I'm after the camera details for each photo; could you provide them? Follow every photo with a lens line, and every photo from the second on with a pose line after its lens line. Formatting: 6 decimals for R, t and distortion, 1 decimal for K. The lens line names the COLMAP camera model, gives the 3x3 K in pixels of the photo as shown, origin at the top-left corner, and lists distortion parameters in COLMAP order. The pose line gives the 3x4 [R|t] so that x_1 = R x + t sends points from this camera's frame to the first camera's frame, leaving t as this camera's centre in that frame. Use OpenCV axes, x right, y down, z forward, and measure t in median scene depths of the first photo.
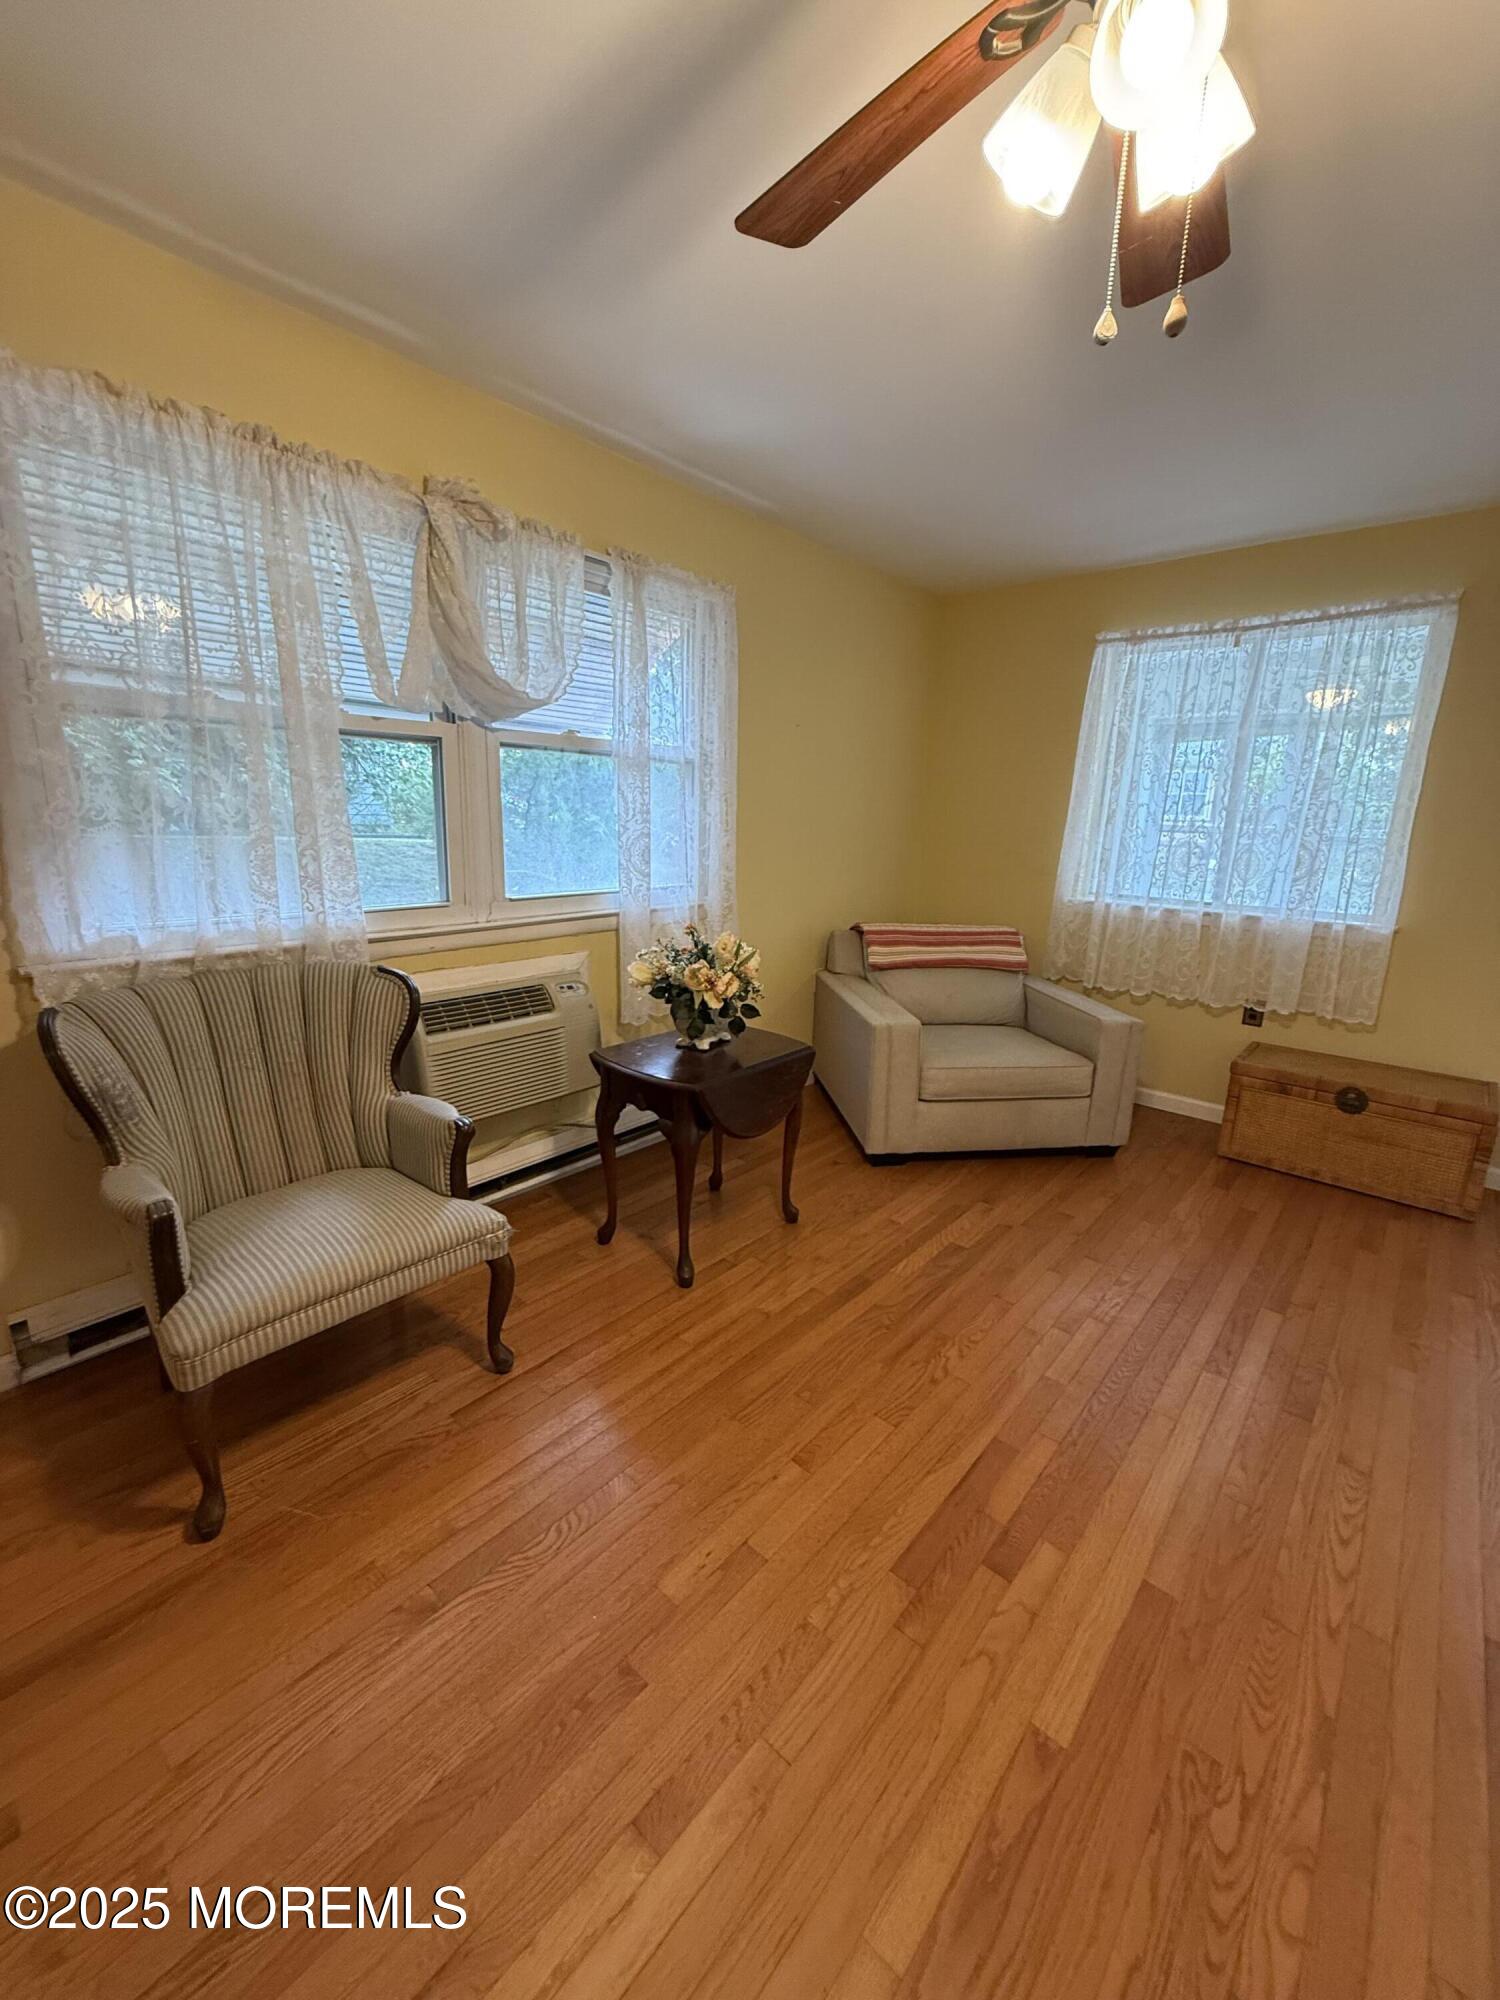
lens RADIAL K [[799.4, 0, 738.3], [0, 799.4, 997.4], [0, 0, 1]] dist [-0.003004, 0.000590]
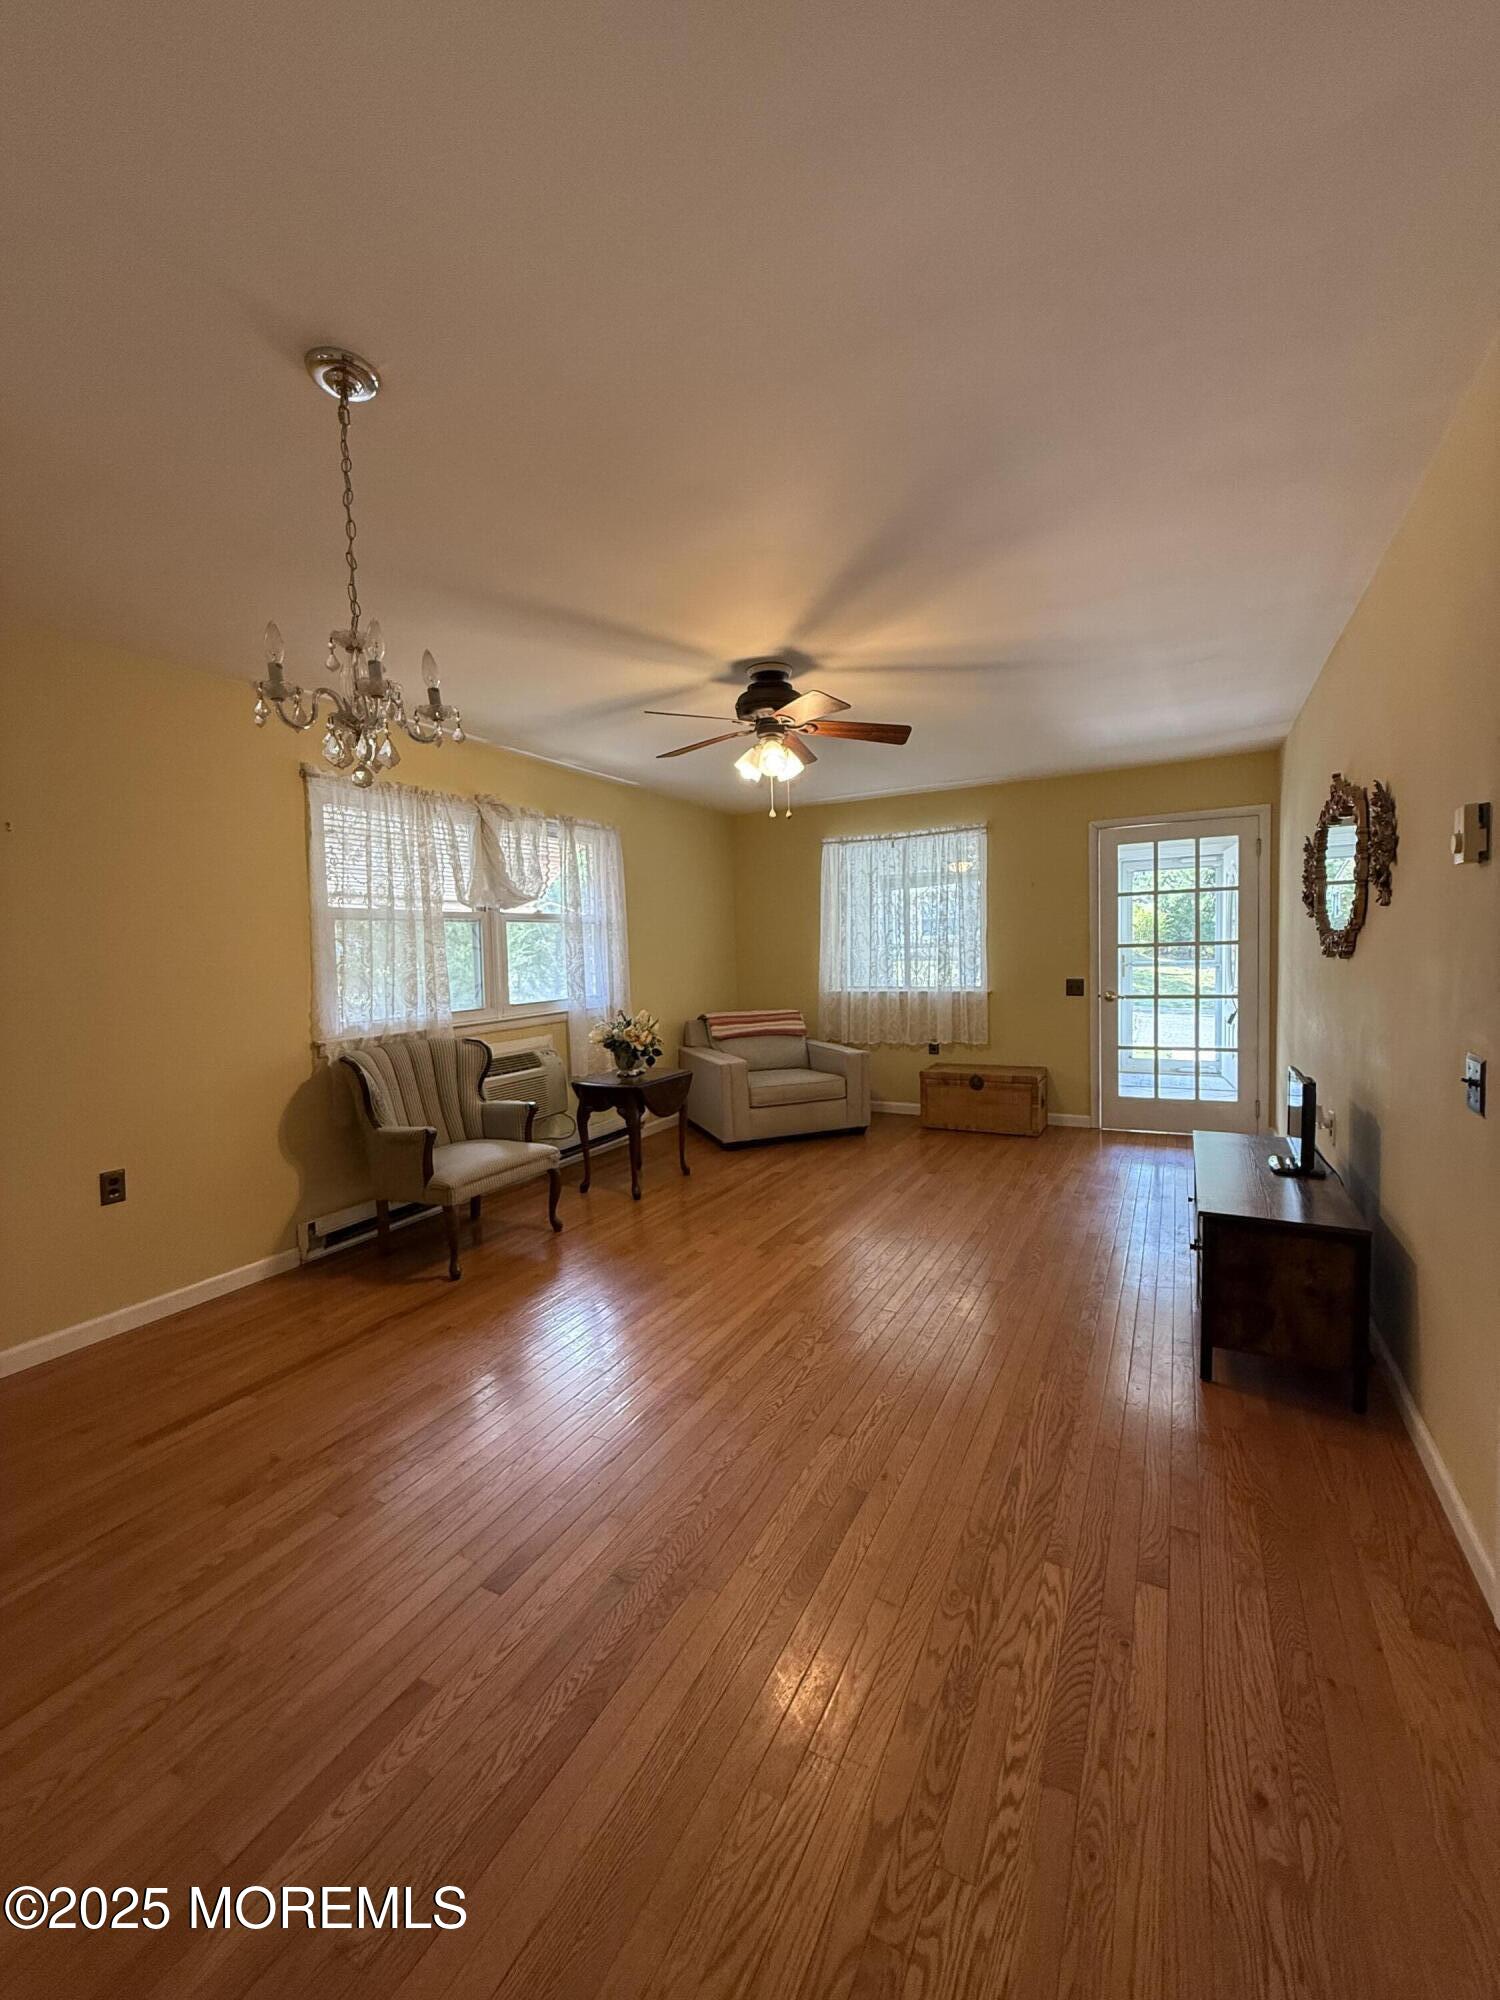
lens RADIAL K [[799.4, 0, 752.3], [0, 799.4, 996.5], [0, 0, 1]] dist [-0.003004, 0.000590]
pose [[0.968896, -0.068670, 0.237751, -0.190088], [0.107302, 0.982295, -0.153564, 0.185517], [-0.222996, 0.174299, 0.959110, -0.808236]]
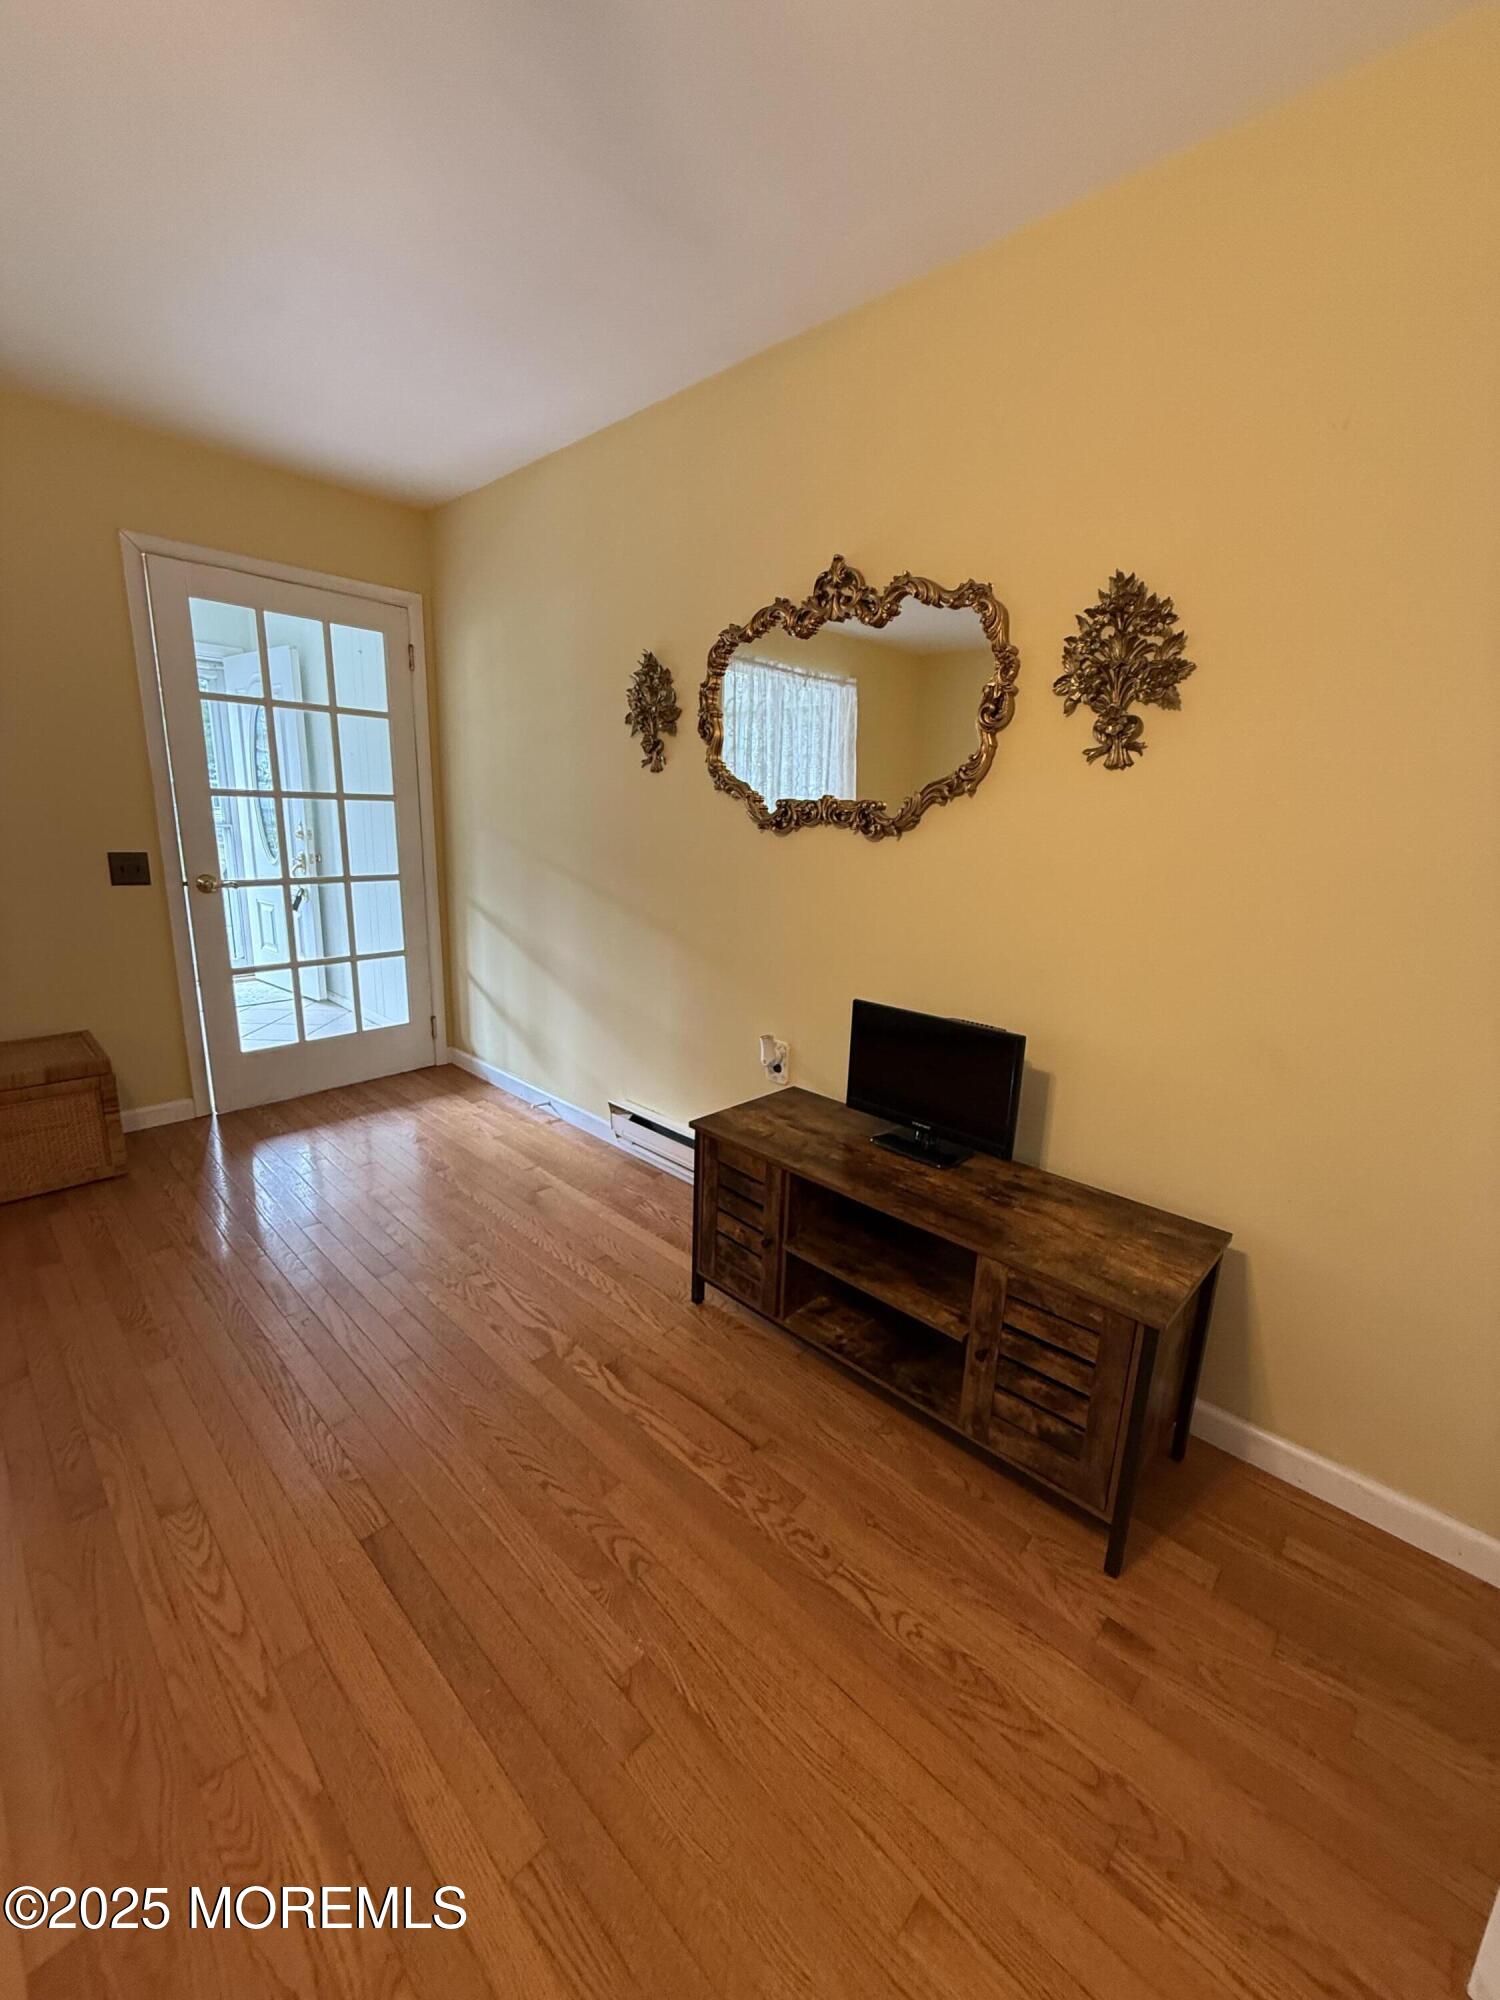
lens RADIAL K [[799.4, 0, 750.1], [0, 799.4, 989.5], [0, 0, 1]] dist [-0.003004, 0.000590]
pose [[0.026841, -0.248453, 0.968272, 0.067655], [0.187570, 0.952668, 0.239250, -0.021201], [-0.981884, 0.175197, 0.072173, 0.163898]]
